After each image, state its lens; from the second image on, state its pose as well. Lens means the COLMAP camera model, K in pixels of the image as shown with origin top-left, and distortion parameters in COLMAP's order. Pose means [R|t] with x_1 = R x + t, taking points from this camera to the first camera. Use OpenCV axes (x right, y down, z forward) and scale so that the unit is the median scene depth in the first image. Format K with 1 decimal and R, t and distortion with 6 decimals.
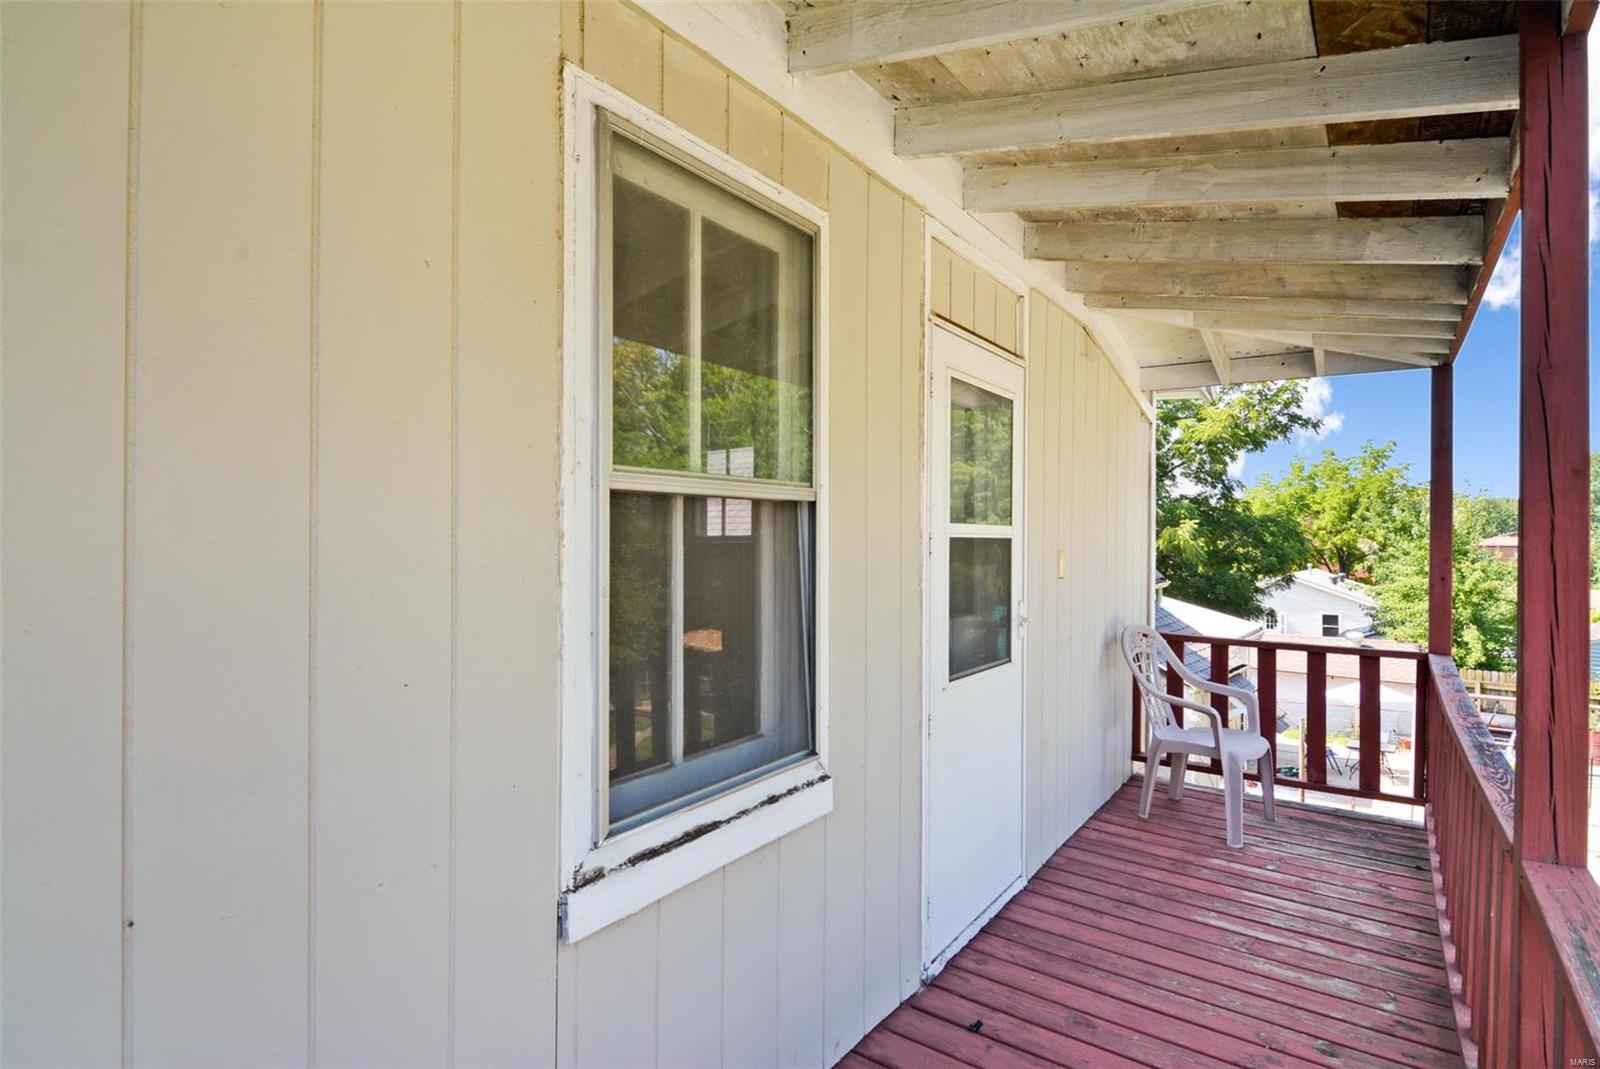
lens RADIAL K [[812.3, 0, 830.0], [0, 812.3, 509.4], [0, 0, 1]] dist [0.000344, 0.000221]
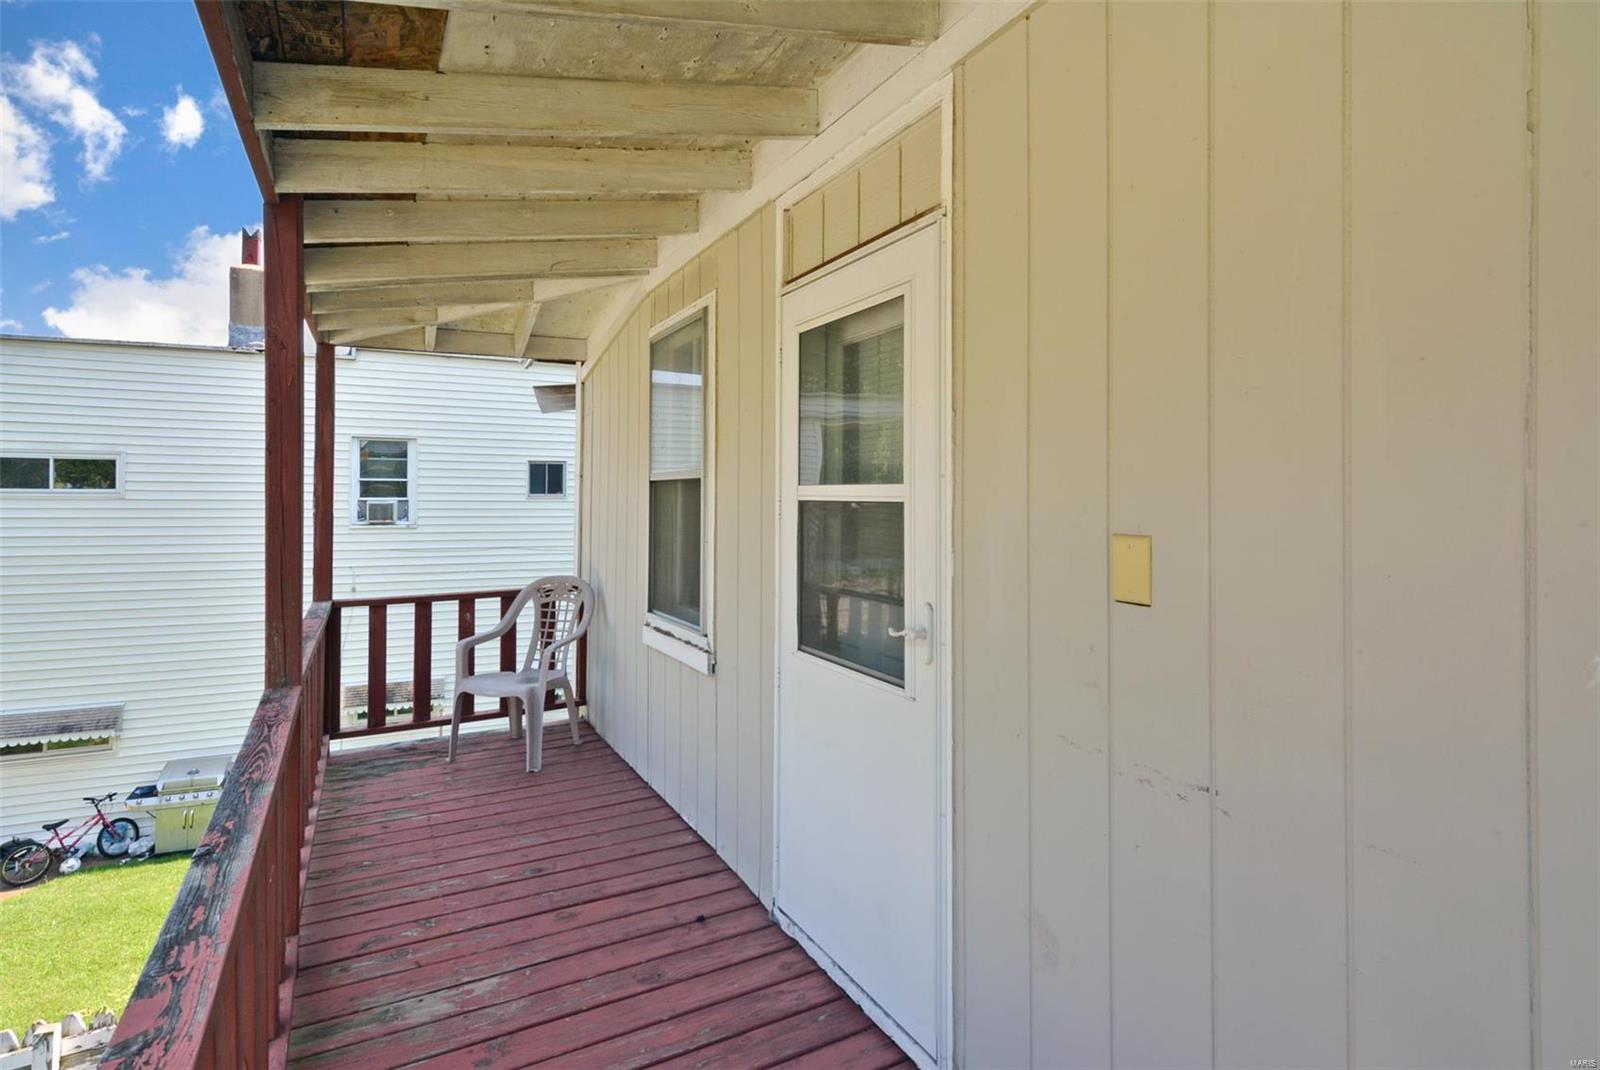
lens RADIAL K [[812.3, 0, 830.0], [0, 812.3, 509.9], [0, 0, 1]] dist [0.000344, 0.000221]
pose [[-0.442017, -0.016484, -0.896855, 1.015327], [-0.002347, 0.999849, -0.017220, 0.064404], [0.897004, -0.005506, -0.441989, 1.489339]]
